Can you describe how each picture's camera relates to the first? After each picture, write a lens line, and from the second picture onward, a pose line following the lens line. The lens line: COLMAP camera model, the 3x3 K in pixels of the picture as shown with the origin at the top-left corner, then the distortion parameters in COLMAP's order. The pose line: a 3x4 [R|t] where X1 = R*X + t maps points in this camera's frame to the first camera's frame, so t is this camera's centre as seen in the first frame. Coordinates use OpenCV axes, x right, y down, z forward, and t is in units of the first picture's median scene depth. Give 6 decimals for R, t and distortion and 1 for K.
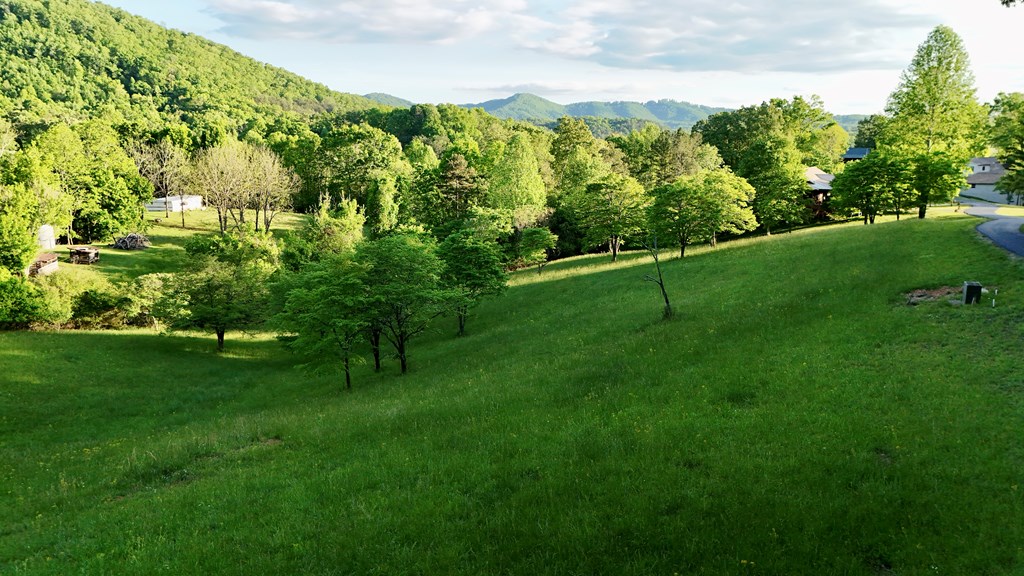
lens RADIAL K [[748.6, 0, 512.6], [0, 748.6, 295.8], [0, 0, 1]] dist [0.088103, -0.084731]
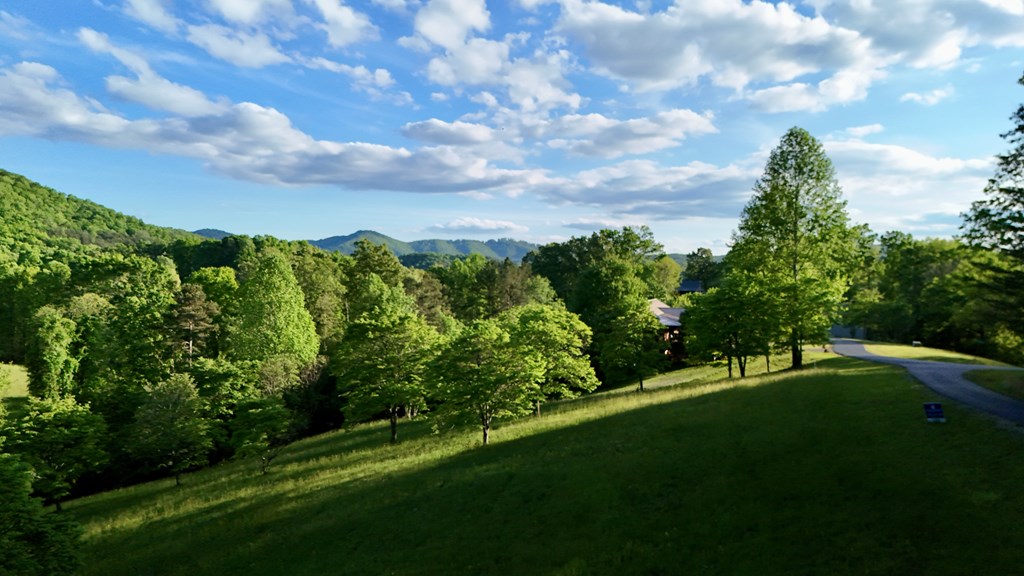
lens RADIAL K [[748.6, 0, 512.6], [0, 748.6, 295.8], [0, 0, 1]] dist [0.088103, -0.084731]
pose [[0.979427, -0.008178, 0.201631, 0.046925], [0.043760, 0.984010, -0.172654, -0.023484], [-0.196995, 0.177926, 0.964124, 0.145471]]
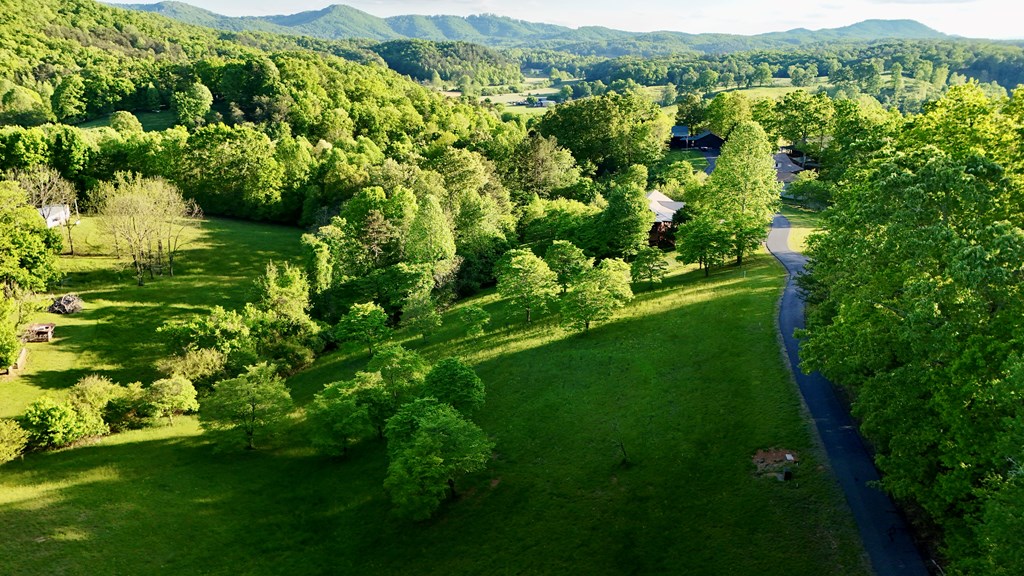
lens RADIAL K [[748.6, 0, 512.6], [0, 748.6, 295.8], [0, 0, 1]] dist [0.088103, -0.084731]
pose [[0.973785, -0.072564, 0.215586, -0.072973], [0.048186, 0.992049, 0.116261, -0.106437], [-0.222308, -0.102825, 0.969539, -0.106720]]
